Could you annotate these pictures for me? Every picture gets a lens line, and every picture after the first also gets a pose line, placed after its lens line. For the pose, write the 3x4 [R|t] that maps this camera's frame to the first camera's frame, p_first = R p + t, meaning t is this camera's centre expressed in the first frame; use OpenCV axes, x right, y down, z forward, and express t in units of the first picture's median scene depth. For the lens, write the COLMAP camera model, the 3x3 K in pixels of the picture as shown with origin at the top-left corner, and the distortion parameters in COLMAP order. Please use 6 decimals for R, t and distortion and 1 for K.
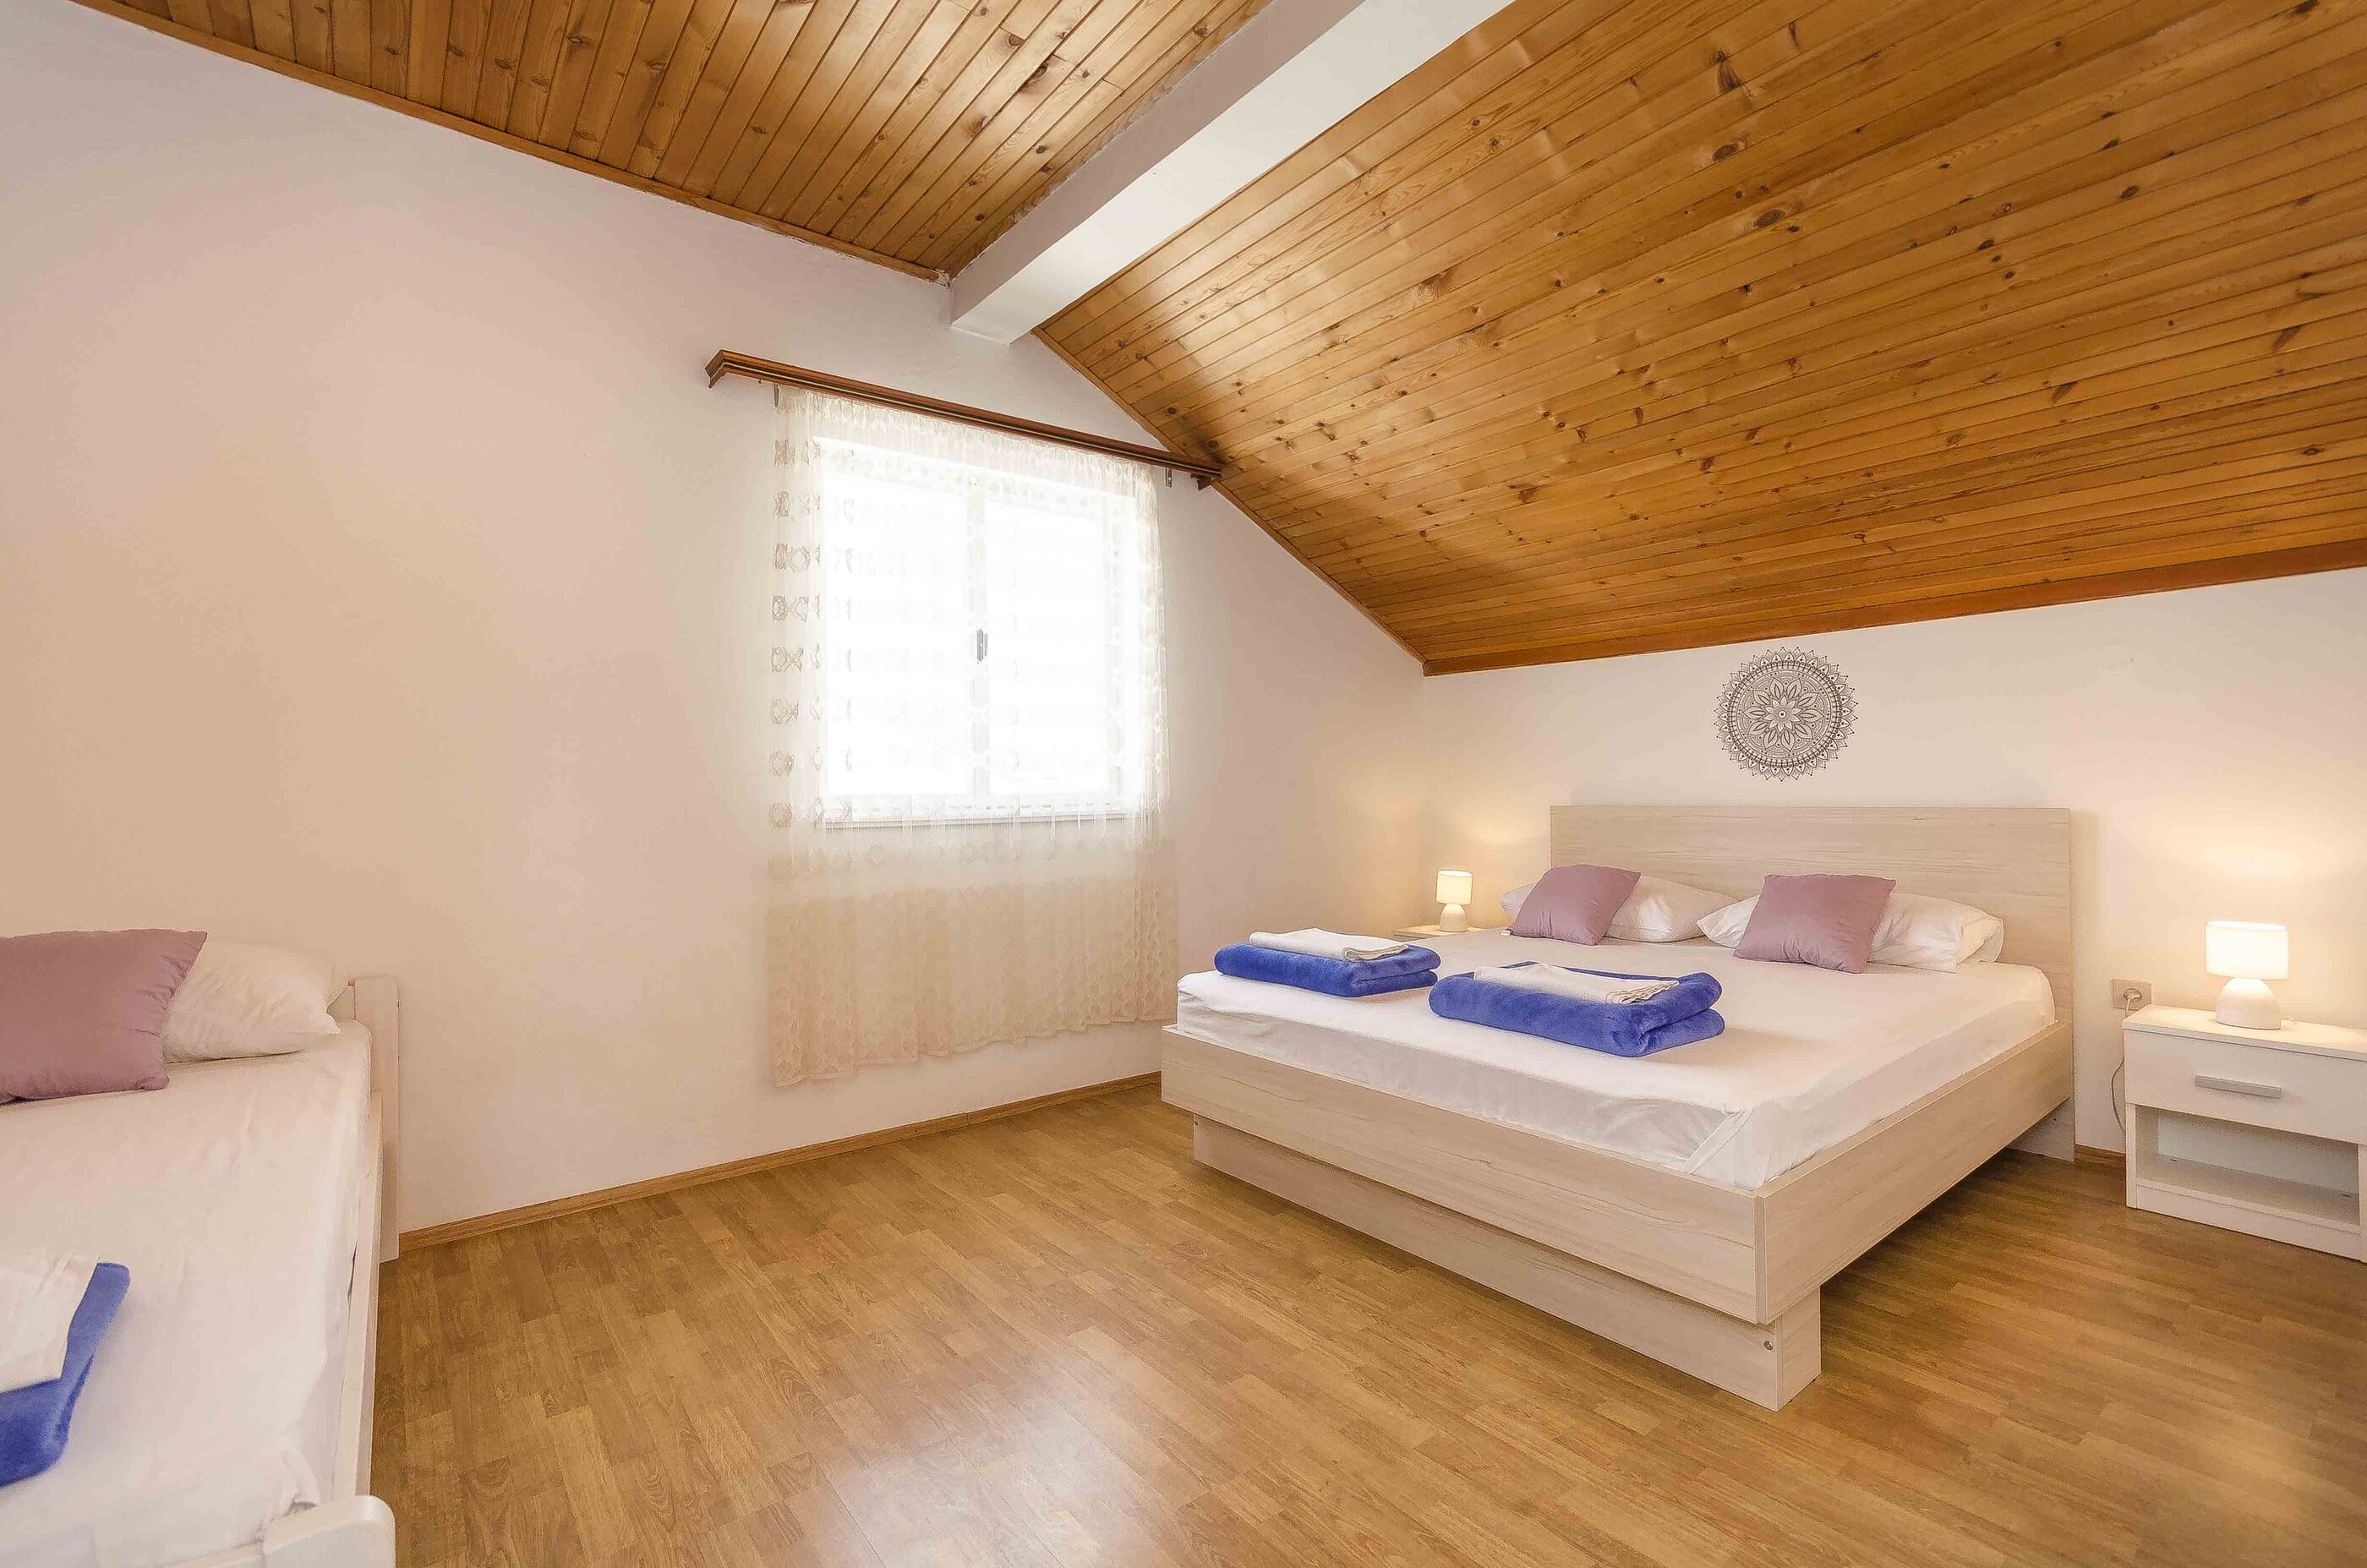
lens RADIAL K [[1041.5, 0, 1182.4], [0, 1041.5, 787.5], [0, 0, 1]] dist [-0.001433, 0.000162]
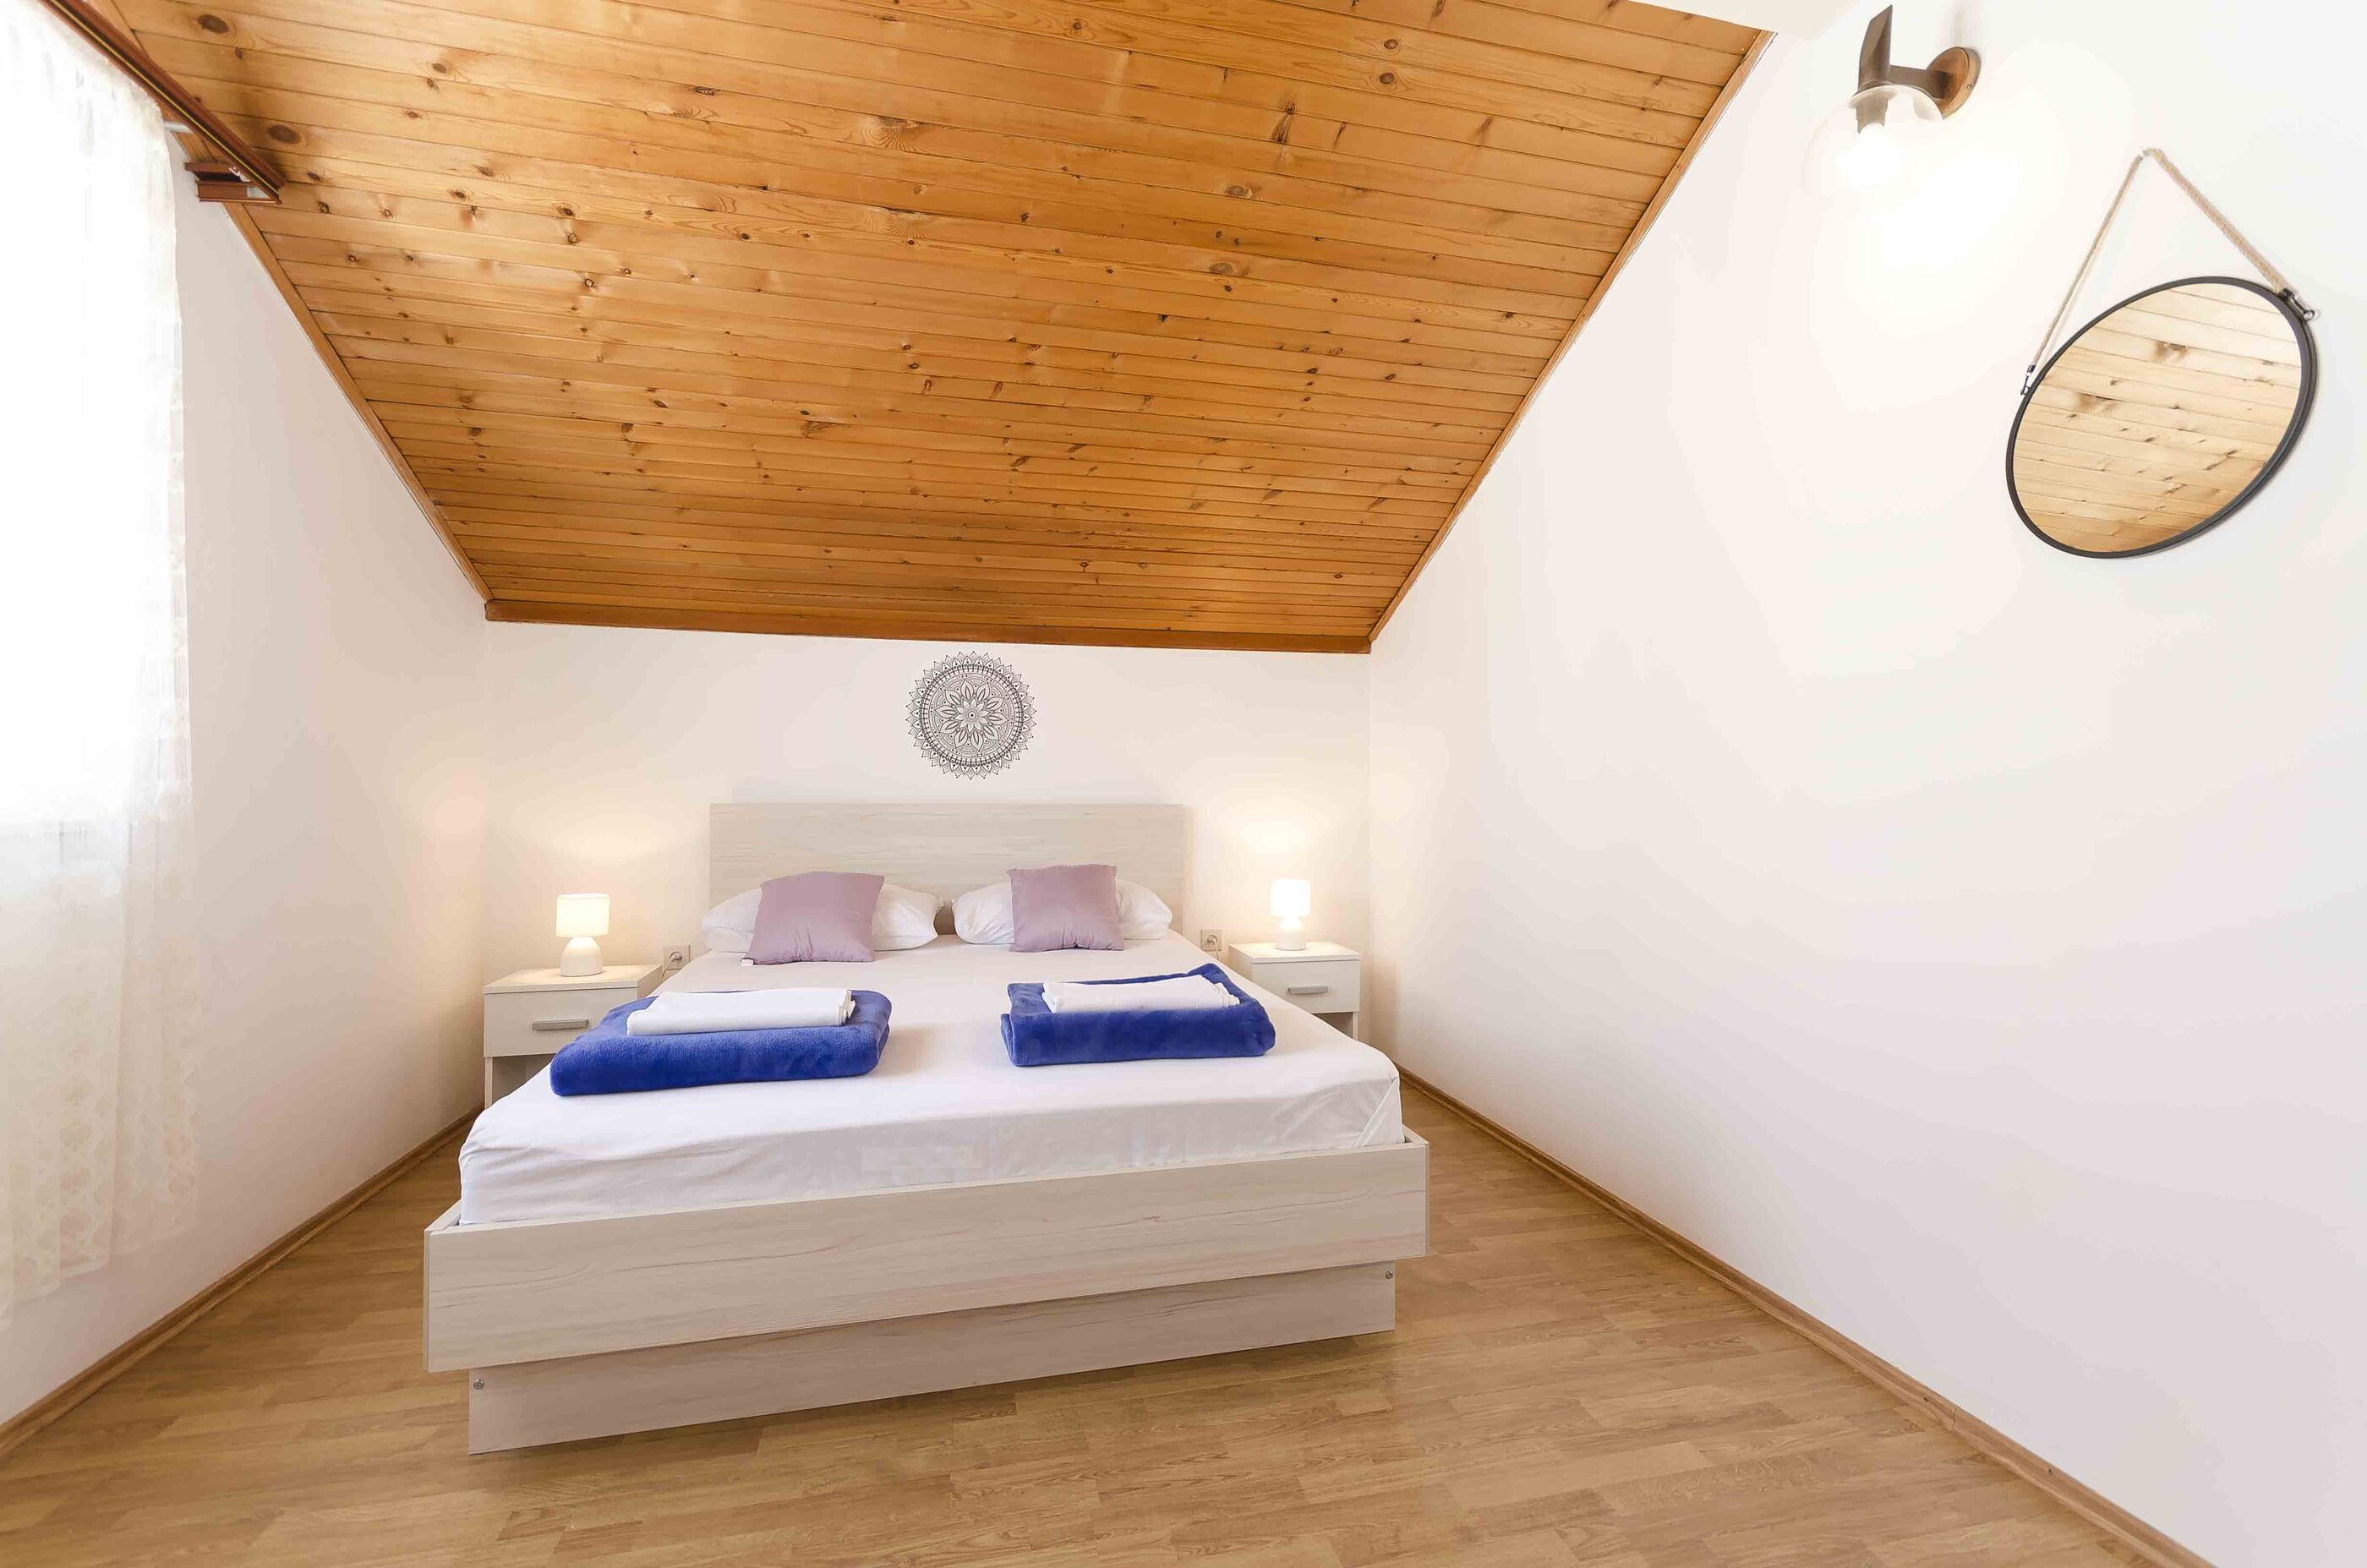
lens RADIAL K [[1041.5, 0, 1186.5], [0, 1041.5, 789.3], [0, 0, 1]] dist [-0.001433, 0.000162]
pose [[0.401171, 0.009254, 0.915957, -0.368207], [-0.014408, 0.999889, -0.003791, 0.005912], [-0.915890, -0.011676, 0.401260, 0.477643]]
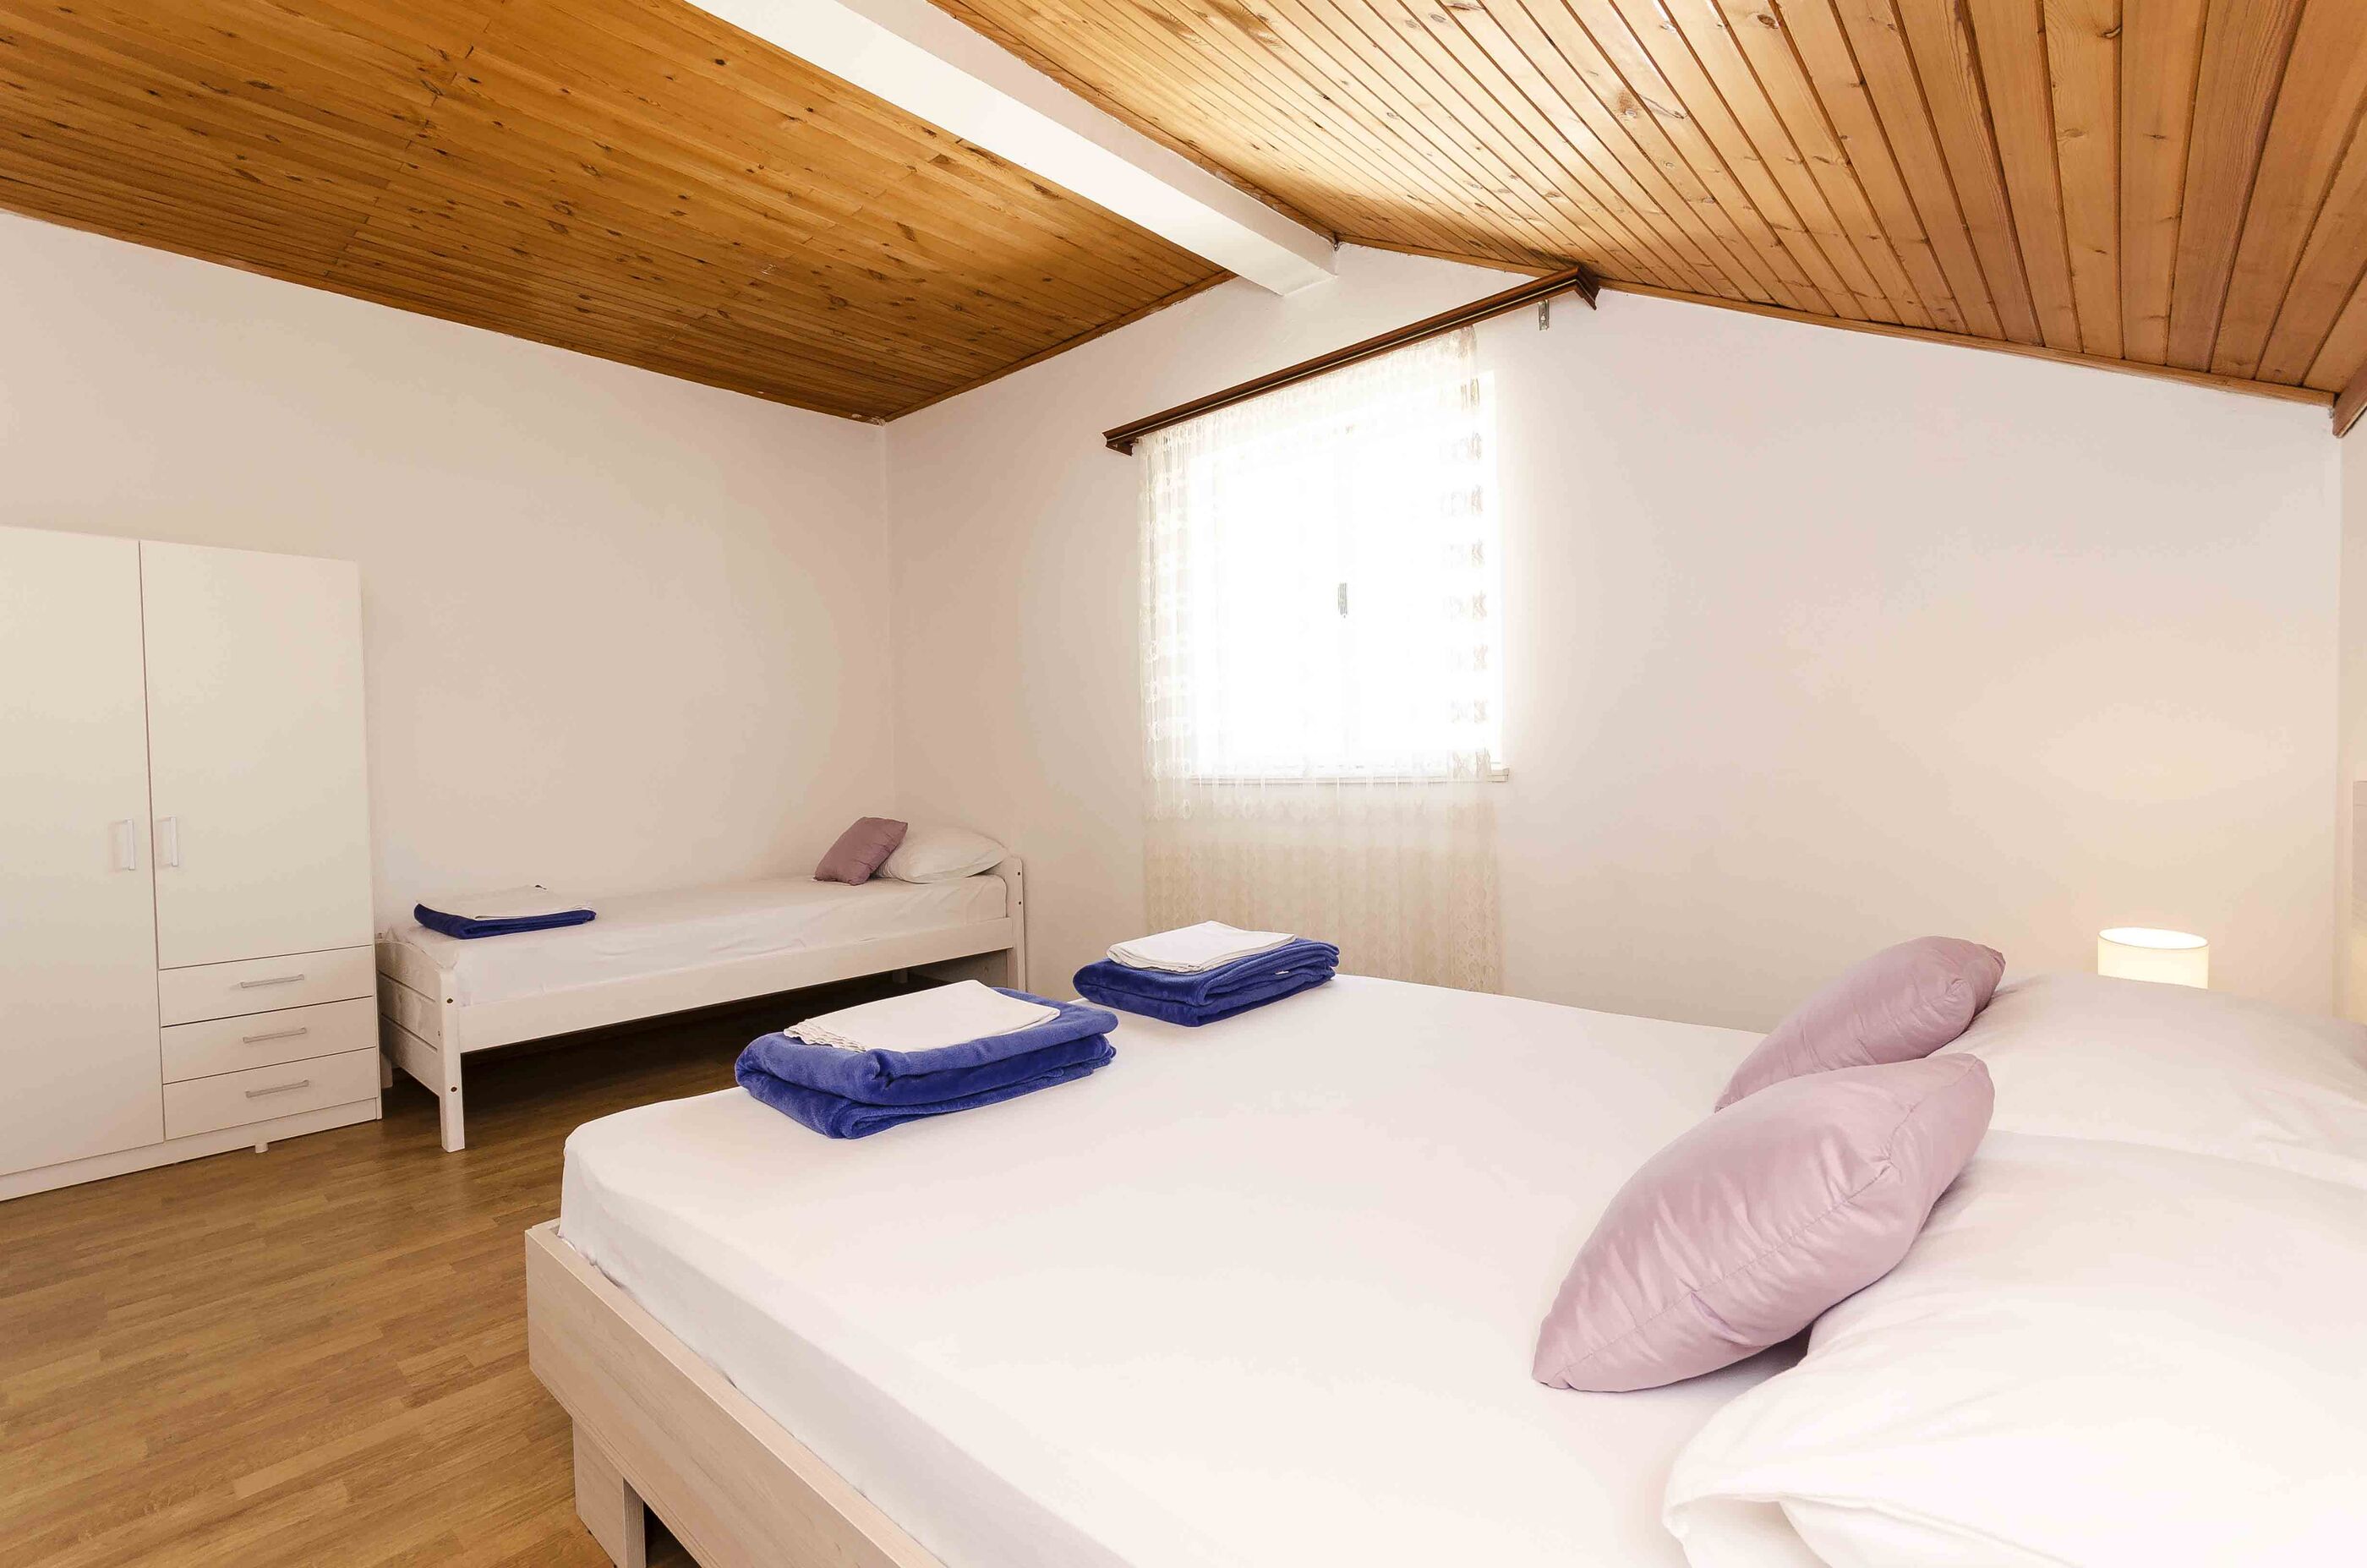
lens RADIAL K [[1041.5, 0, 1184.3], [0, 1041.5, 782.9], [0, 0, 1]] dist [-0.001433, 0.000162]
pose [[0.172040, 0.035367, -0.984455, 0.990622], [0.029009, 0.998740, 0.040949, -0.012824], [0.984663, -0.035603, 0.170797, 0.916074]]
